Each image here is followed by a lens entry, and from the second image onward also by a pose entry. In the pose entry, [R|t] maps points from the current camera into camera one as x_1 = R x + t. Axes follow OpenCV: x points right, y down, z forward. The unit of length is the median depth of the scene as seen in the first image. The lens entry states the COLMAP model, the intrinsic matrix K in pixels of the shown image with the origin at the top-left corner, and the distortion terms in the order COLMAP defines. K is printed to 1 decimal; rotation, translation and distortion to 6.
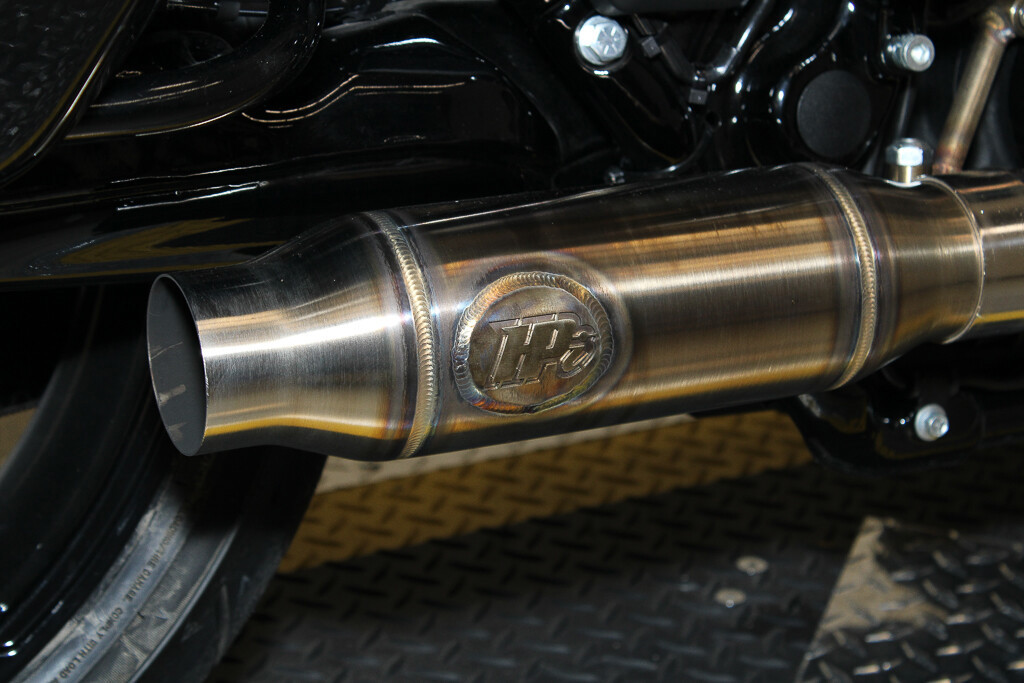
lens RADIAL K [[2129.0, 0, 512.0], [0, 2129.0, 341.5], [0, 0, 1]] dist [0.037542, -0.133938]
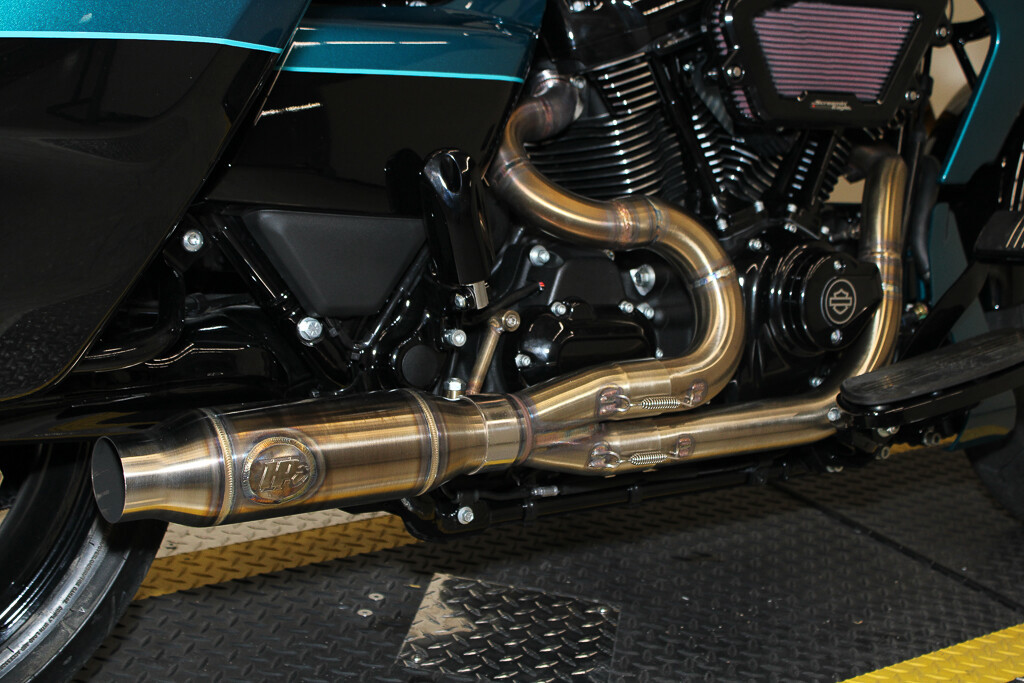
lens RADIAL K [[1495.8, 0, 512.0], [0, 1495.8, 341.5], [0, 0, 1]] dist [-0.012873, -0.003754]
pose [[0.977887, 0.023010, 0.207865, -0.069588], [0.000778, 0.993522, -0.113640, 0.038873], [-0.209133, 0.111289, 0.971534, -0.473024]]
